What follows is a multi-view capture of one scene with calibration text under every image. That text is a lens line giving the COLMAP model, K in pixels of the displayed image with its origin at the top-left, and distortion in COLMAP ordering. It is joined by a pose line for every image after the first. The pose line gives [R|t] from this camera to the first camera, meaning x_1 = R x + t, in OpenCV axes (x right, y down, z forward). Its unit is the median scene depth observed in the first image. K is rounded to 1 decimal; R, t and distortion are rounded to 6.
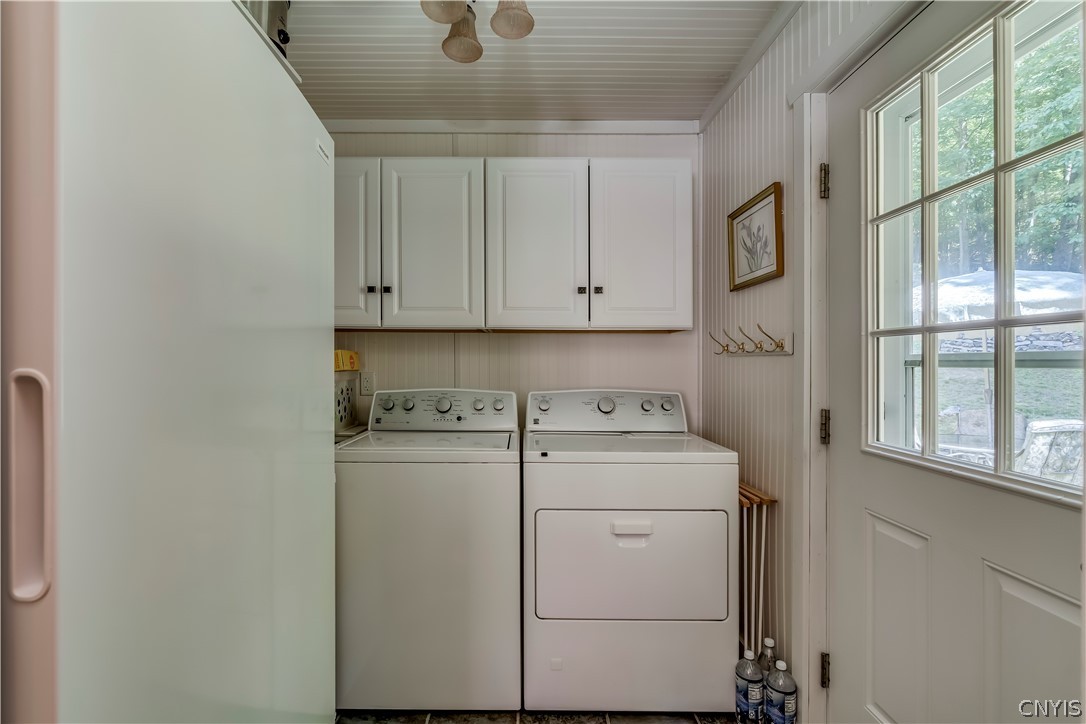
lens RADIAL K [[492.2, 0, 542.2], [0, 492.2, 357.6], [0, 0, 1]] dist [-0.001937, 0.000295]
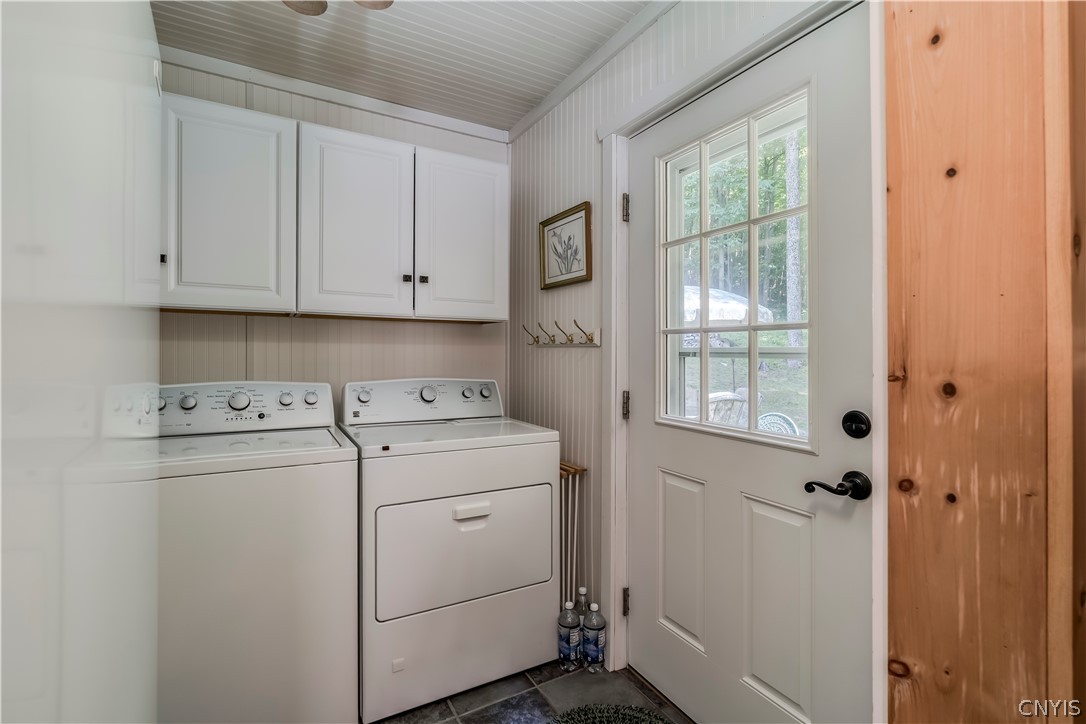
lens RADIAL K [[481.1, 0, 545.2], [0, 481.1, 340.8], [0, 0, 1]] dist [-0.003494, 0.000031]
pose [[0.874739, 0.016202, 0.484324, -0.170982], [-0.012032, 0.999859, -0.011717, -0.004038], [-0.484446, 0.004422, 0.874810, 0.030873]]
